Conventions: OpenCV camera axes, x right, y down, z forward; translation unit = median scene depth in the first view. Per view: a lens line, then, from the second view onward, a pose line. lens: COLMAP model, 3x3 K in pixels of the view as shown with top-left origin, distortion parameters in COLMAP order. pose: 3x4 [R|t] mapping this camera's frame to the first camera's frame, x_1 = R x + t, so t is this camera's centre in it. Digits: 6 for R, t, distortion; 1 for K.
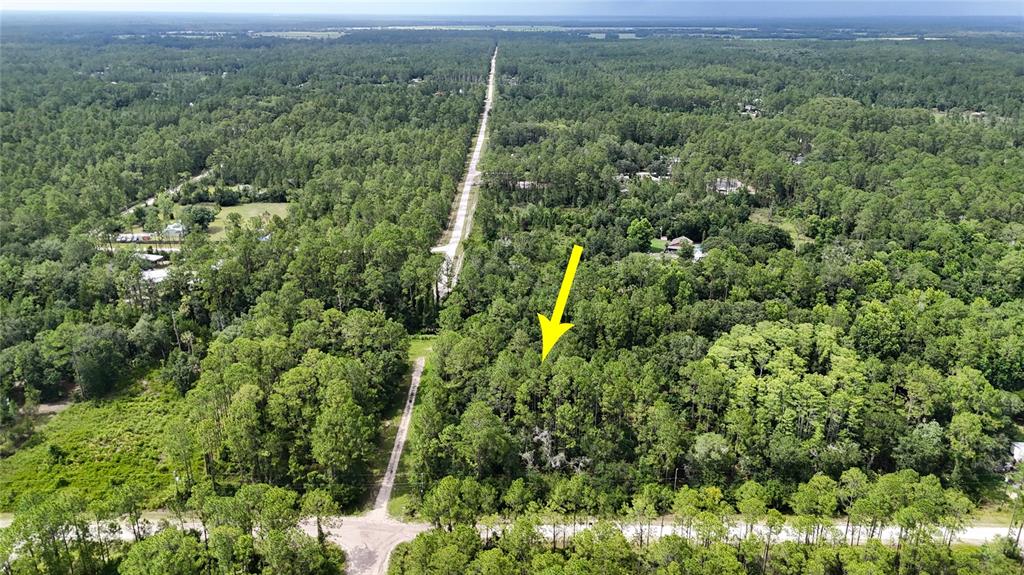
lens RADIAL K [[753.4, 0, 517.6], [0, 753.4, 289.3], [0, 0, 1]] dist [0.061644, -0.056647]
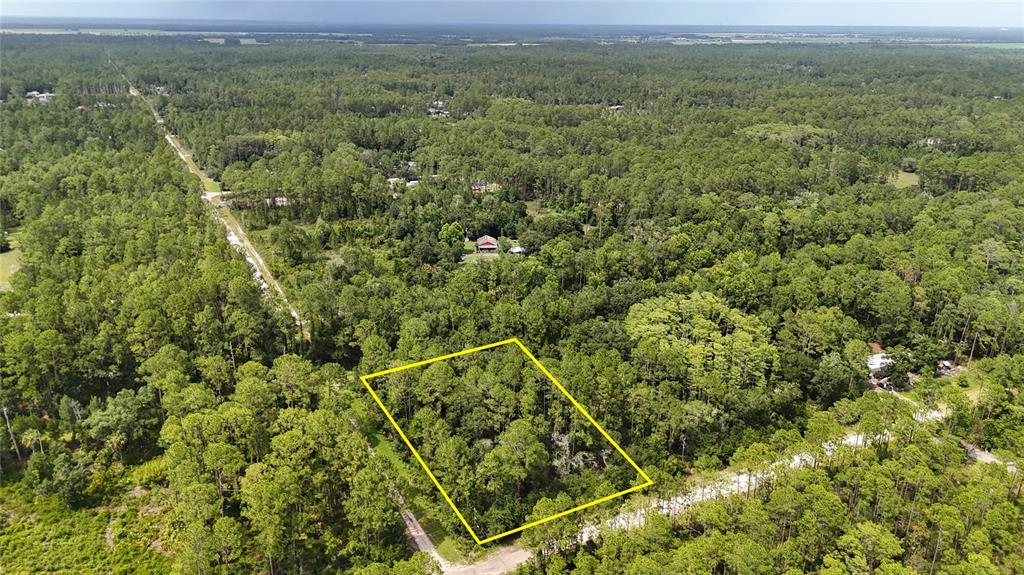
lens RADIAL K [[753.4, 0, 517.6], [0, 753.4, 289.3], [0, 0, 1]] dist [0.061644, -0.056647]
pose [[0.885012, -0.151572, 0.440205, -0.302071], [0.154345, 0.987569, 0.029738, -0.030008], [-0.439241, 0.041625, 0.897405, 0.082083]]
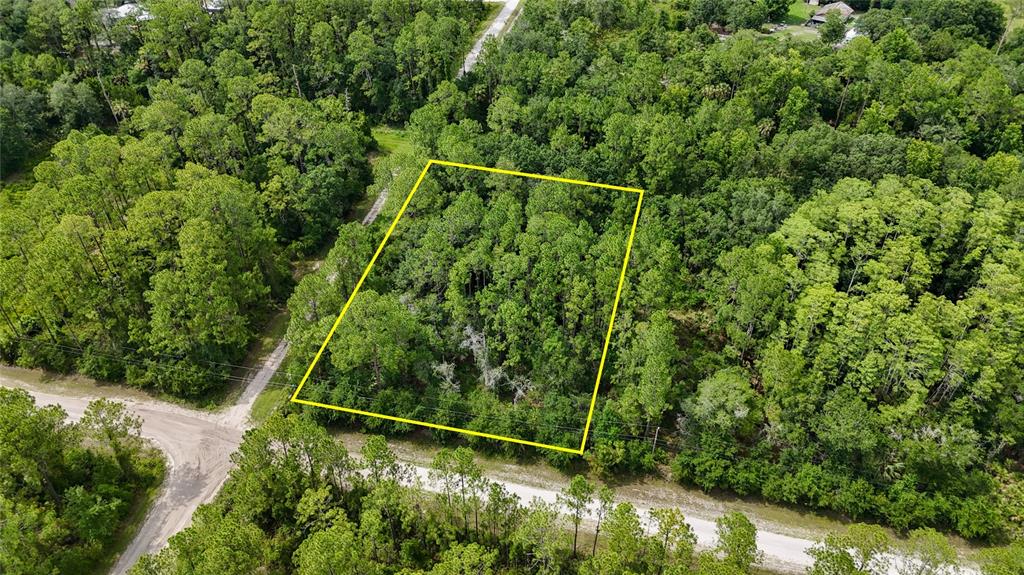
lens RADIAL K [[753.4, 0, 517.6], [0, 753.4, 289.3], [0, 0, 1]] dist [0.061644, -0.056647]
pose [[0.974681, 0.138676, -0.175404, 0.127926], [-0.072500, 0.938069, 0.338776, -0.055944], [0.211521, -0.317482, 0.924372, 0.280810]]
